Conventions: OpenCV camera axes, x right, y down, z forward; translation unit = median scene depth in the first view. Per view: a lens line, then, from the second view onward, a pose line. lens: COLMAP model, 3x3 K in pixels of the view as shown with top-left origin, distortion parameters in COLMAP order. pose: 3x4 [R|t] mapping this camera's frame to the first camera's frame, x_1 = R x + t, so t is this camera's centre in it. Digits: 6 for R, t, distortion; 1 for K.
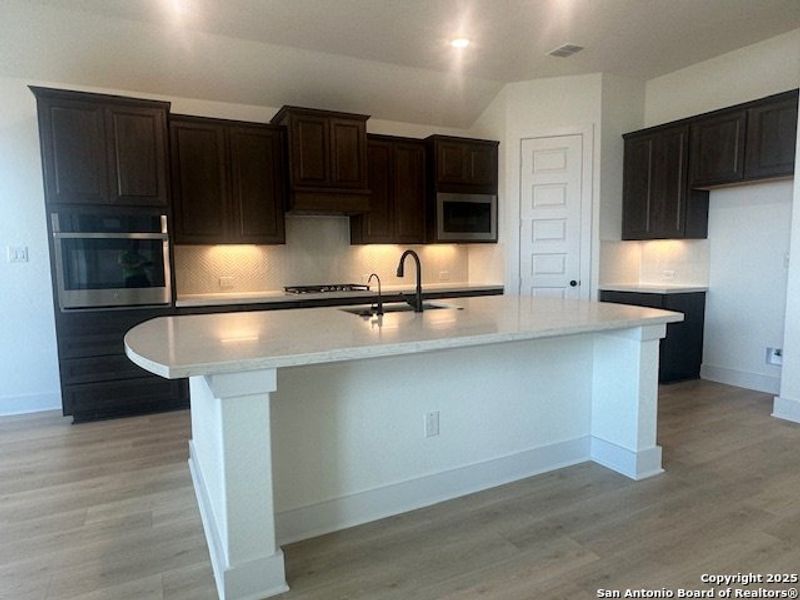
lens RADIAL K [[500.2, 0, 400.0], [0, 500.2, 300.0], [0, 0, 1]] dist [0.000342, 0.000174]
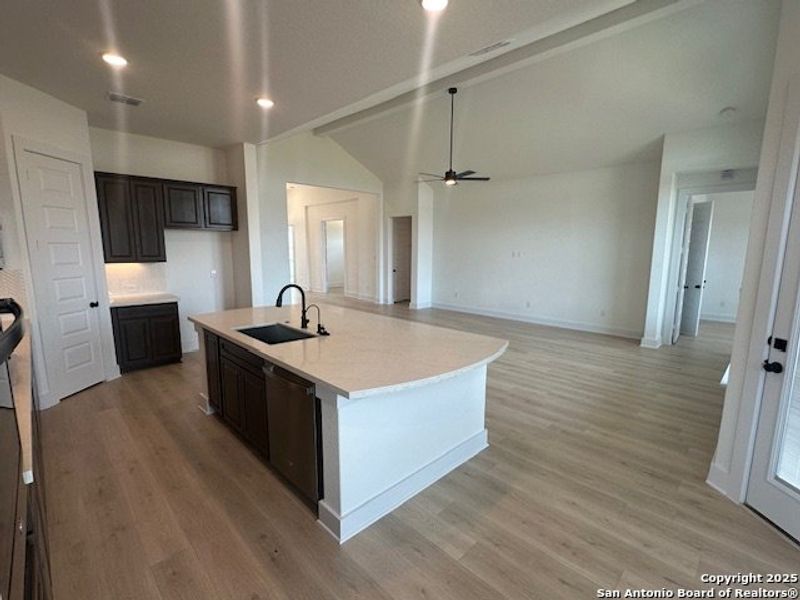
lens RADIAL K [[356.0, 0, 400.0], [0, 356.0, 300.0], [0, 0, 1]] dist [-0.000464, -0.000031]
pose [[-0.271769, -0.123770, 0.954370, -0.609848], [0.084089, 0.984848, 0.151668, -0.113083], [-0.958682, 0.121471, -0.257243, 0.618207]]
